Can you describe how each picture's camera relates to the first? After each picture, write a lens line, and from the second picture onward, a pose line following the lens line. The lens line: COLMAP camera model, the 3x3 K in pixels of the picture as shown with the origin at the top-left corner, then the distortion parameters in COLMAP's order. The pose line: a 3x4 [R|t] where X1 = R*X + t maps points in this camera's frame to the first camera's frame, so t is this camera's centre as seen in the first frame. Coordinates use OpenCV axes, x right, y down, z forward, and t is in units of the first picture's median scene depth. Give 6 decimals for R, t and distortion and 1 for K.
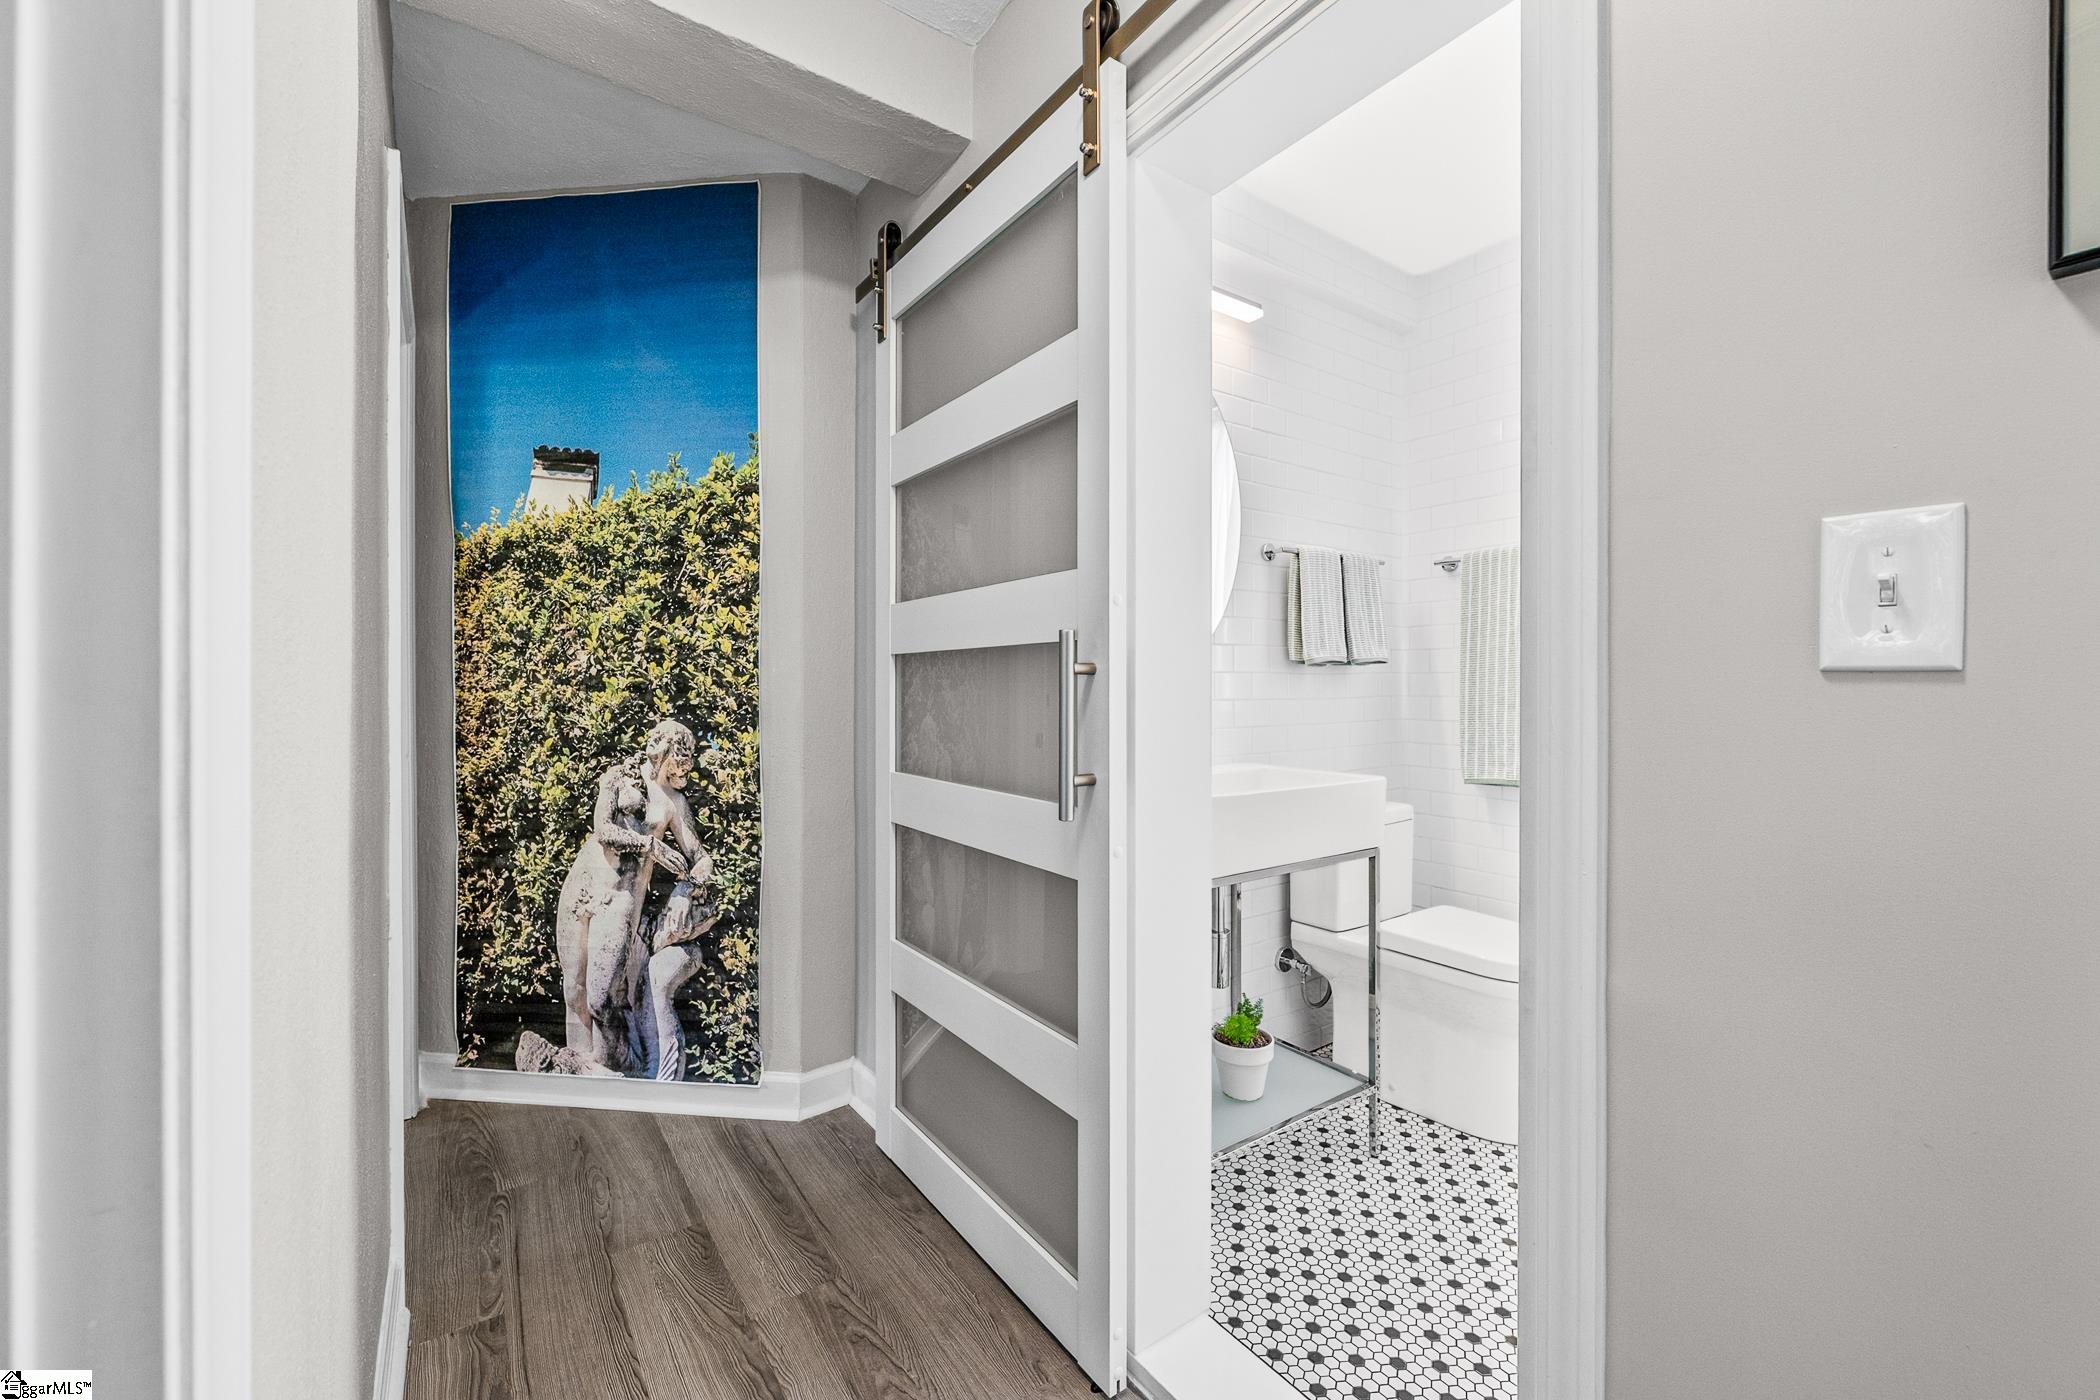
lens RADIAL K [[846.5, 0, 1047.3], [0, 846.5, 682.0], [0, 0, 1]] dist [-0.004270, 0.001268]
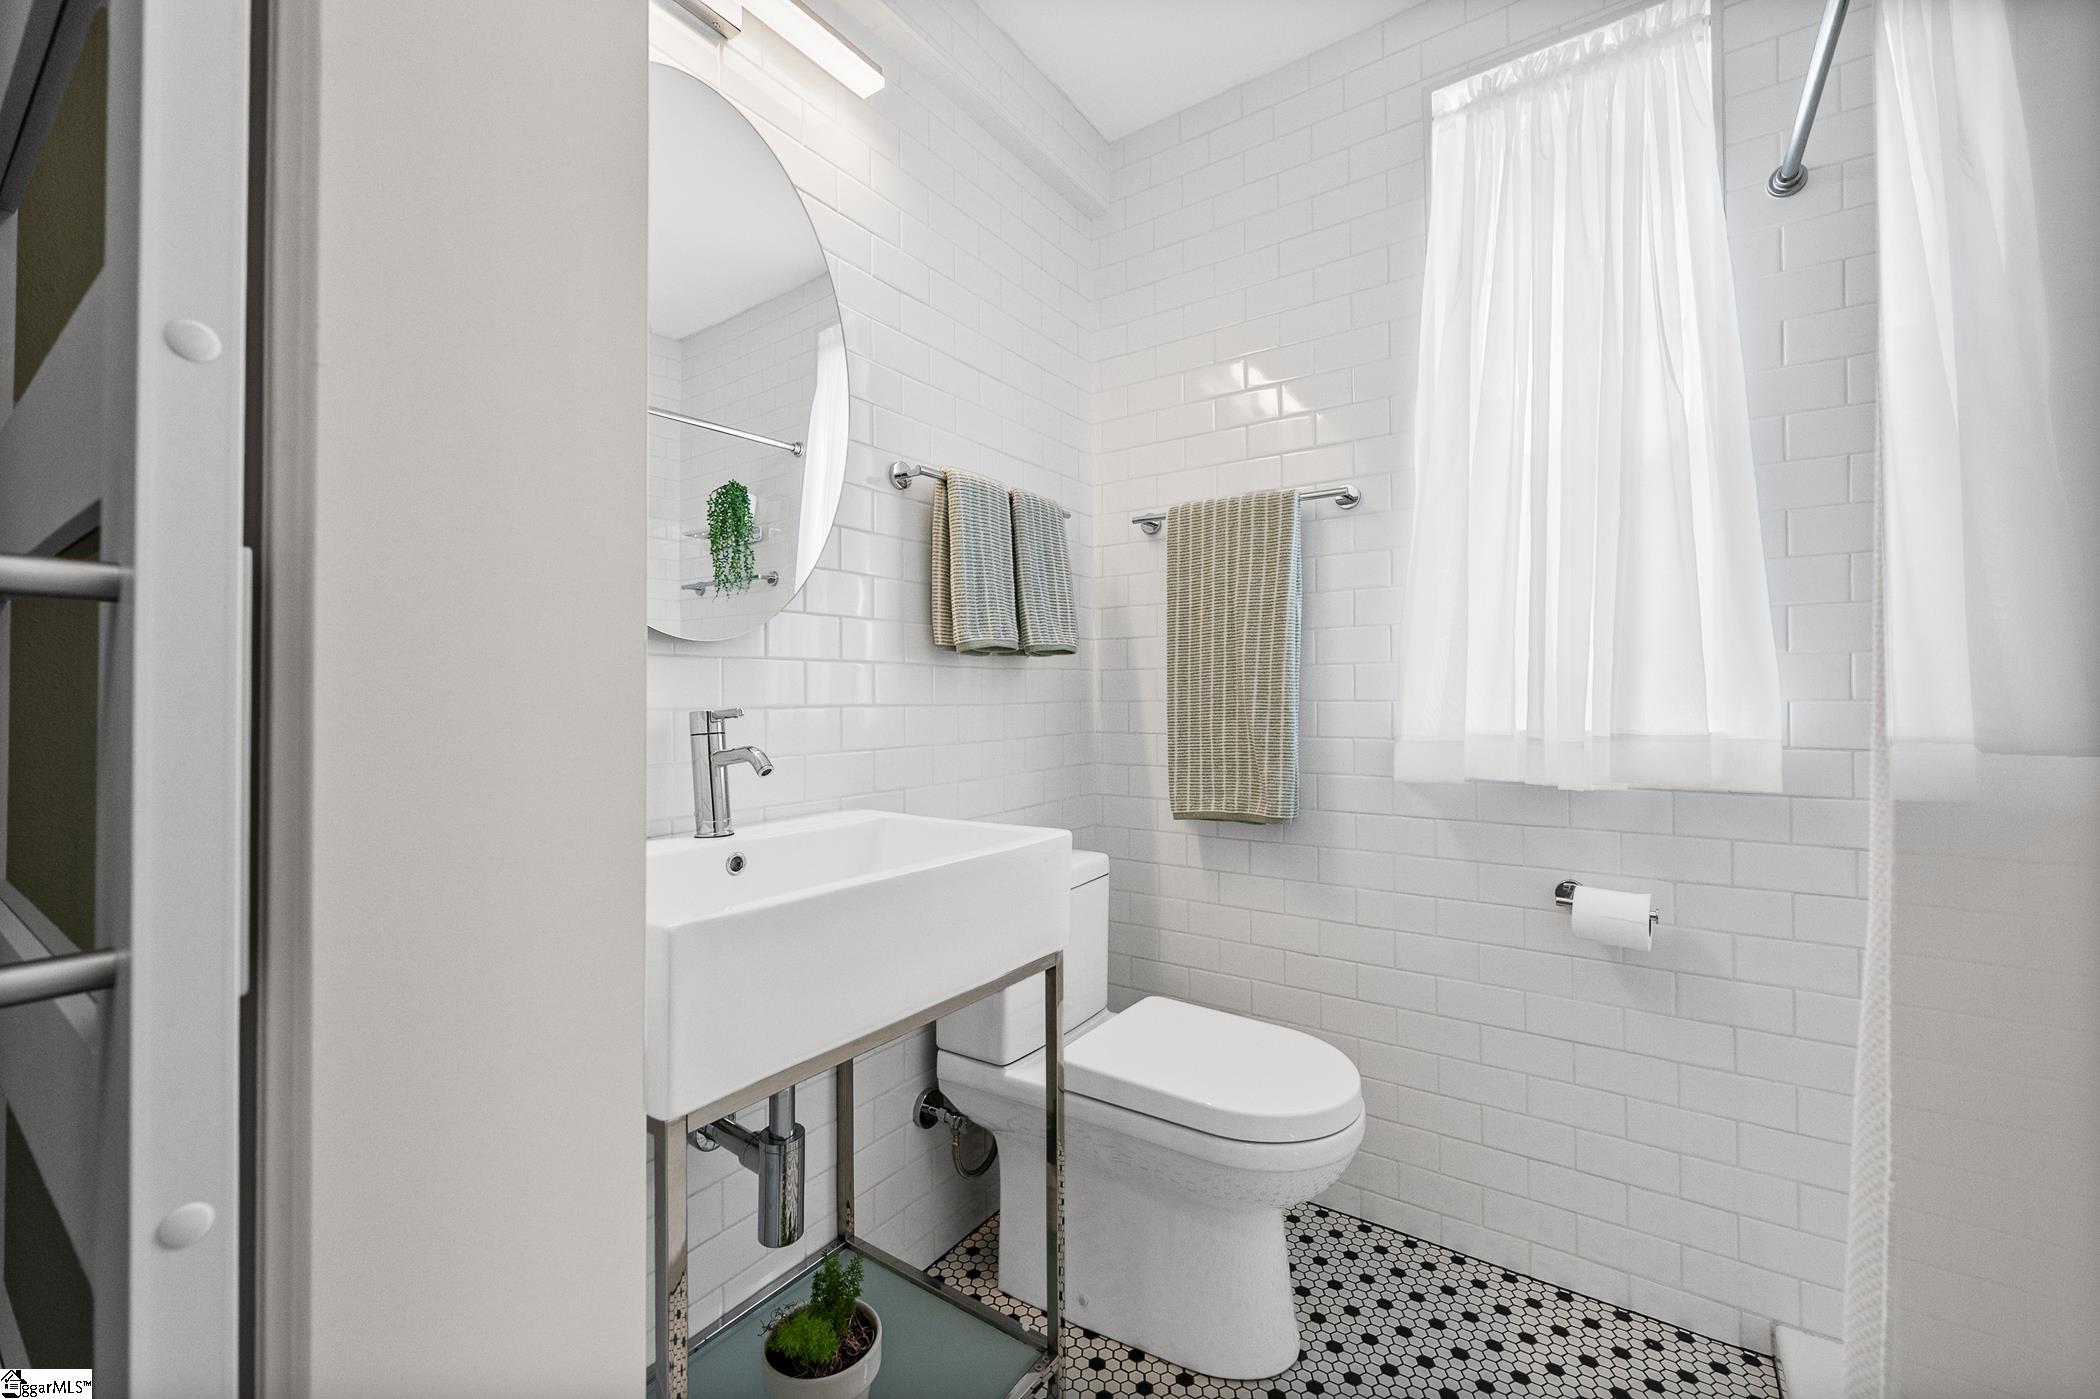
lens RADIAL K [[846.5, 0, 1053.8], [0, 846.5, 700.1], [0, 0, 1]] dist [-0.004270, 0.001268]
pose [[0.937110, -0.004656, 0.349002, 0.145371], [0.003674, 0.999987, 0.003476, 0.014484], [-0.349014, -0.001975, 0.937116, 0.358876]]
